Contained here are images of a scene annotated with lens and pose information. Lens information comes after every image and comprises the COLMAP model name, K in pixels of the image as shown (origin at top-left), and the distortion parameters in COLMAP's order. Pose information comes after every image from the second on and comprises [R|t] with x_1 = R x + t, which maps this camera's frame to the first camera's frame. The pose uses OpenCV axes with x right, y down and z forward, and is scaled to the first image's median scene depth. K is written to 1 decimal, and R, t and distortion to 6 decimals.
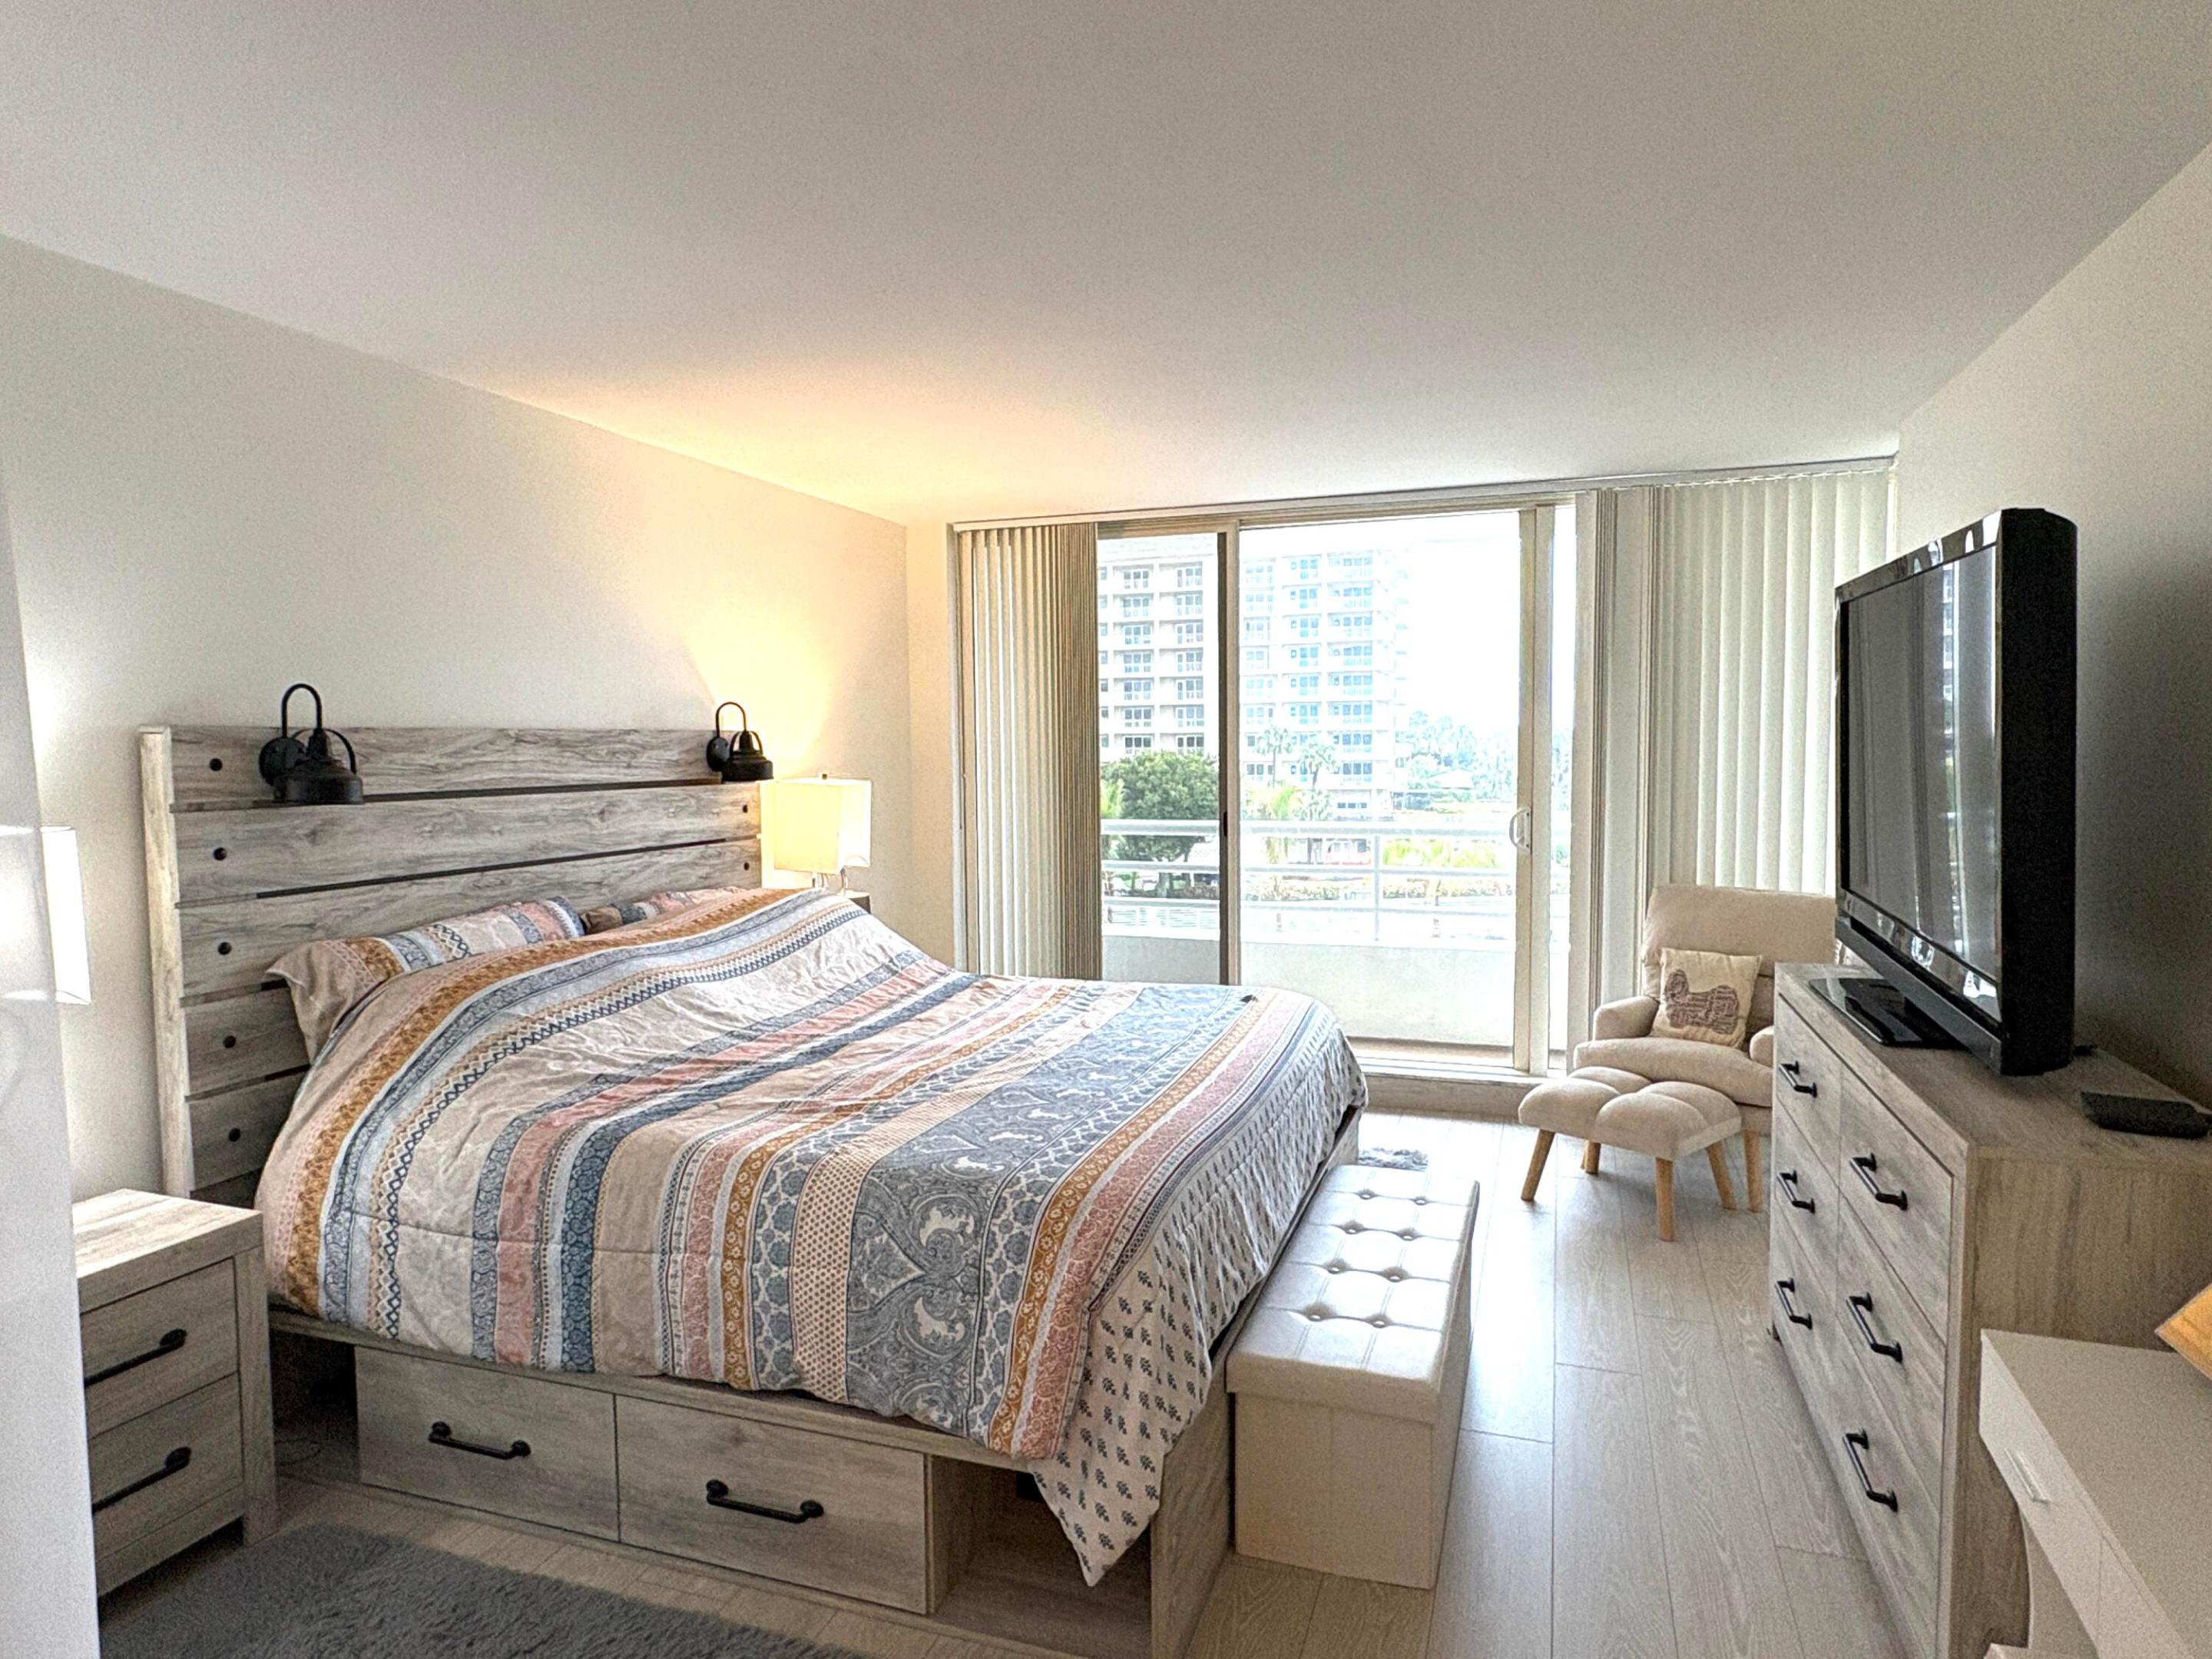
lens RADIAL K [[1311.6, 0, 1114.0], [0, 1311.6, 824.4], [0, 0, 1]] dist [0.004798, -0.000608]
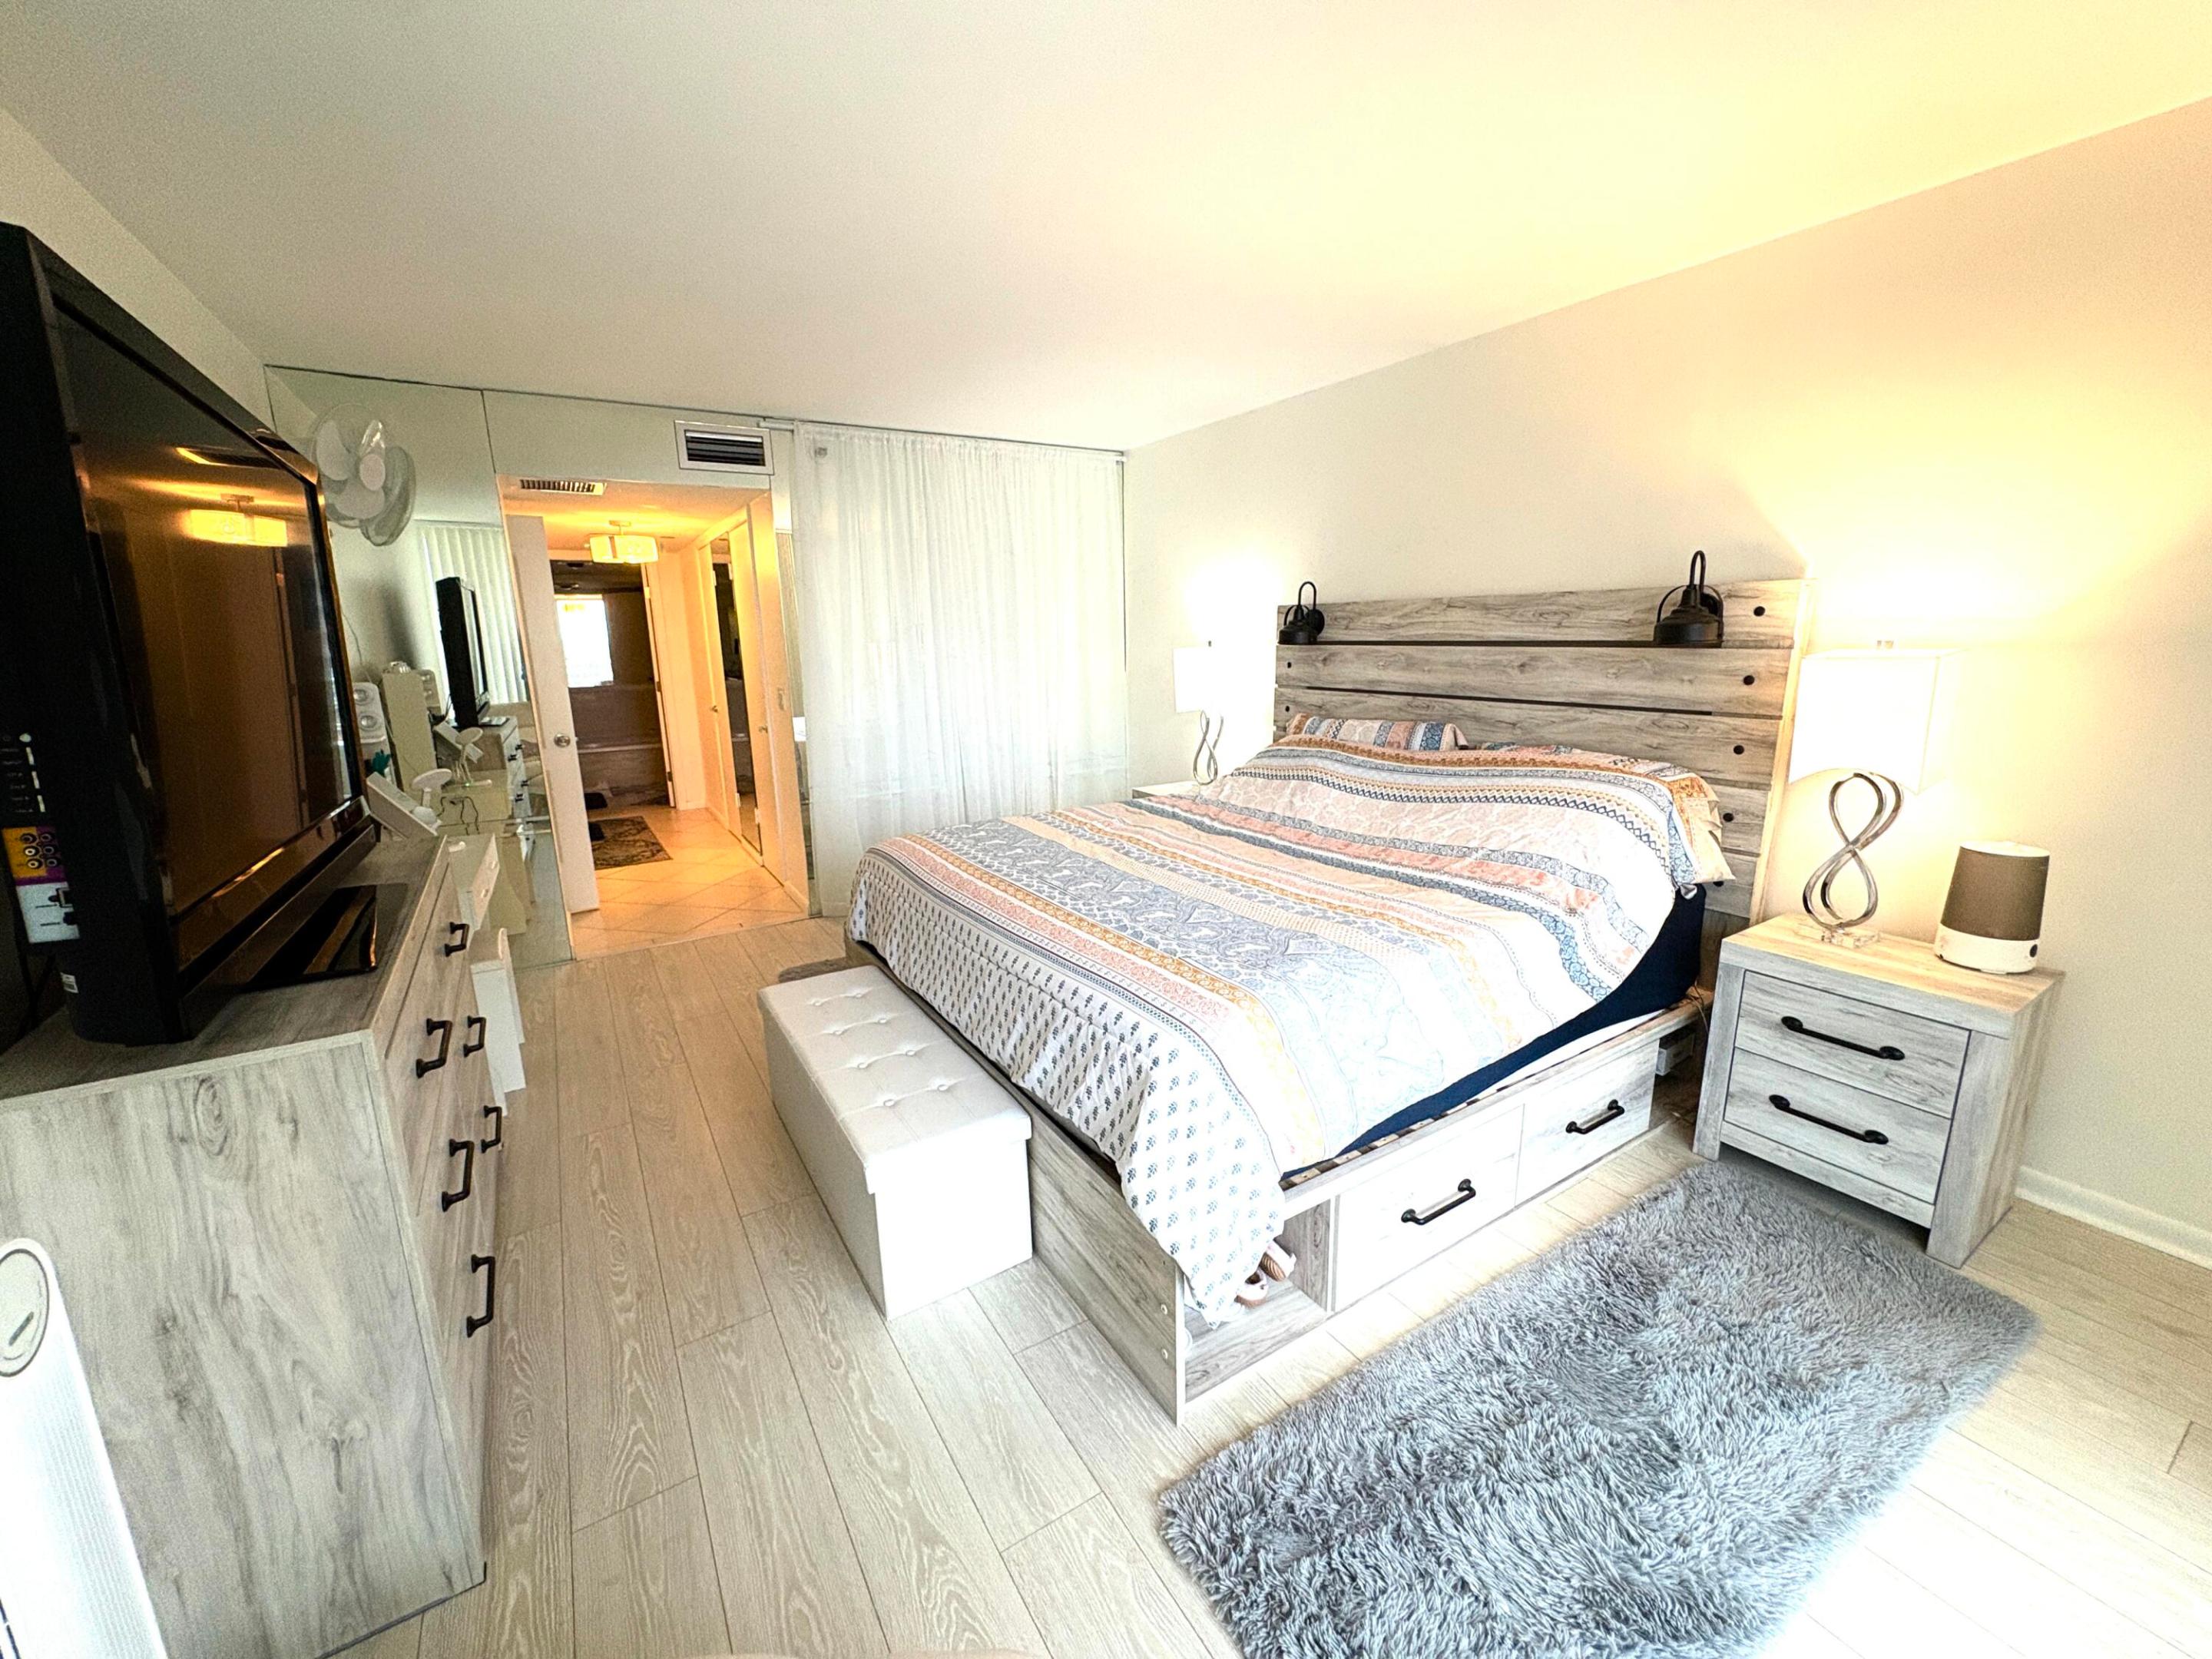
lens RADIAL K [[884.9, 0, 1109.1], [0, 884.9, 813.5], [0, 0, 1]] dist [0.000354, -0.000117]
pose [[-0.615322, 0.194992, -0.763778, 0.500977], [-0.012914, 0.966299, 0.257099, -0.084642], [0.788170, 0.168062, -0.592067, 1.259776]]
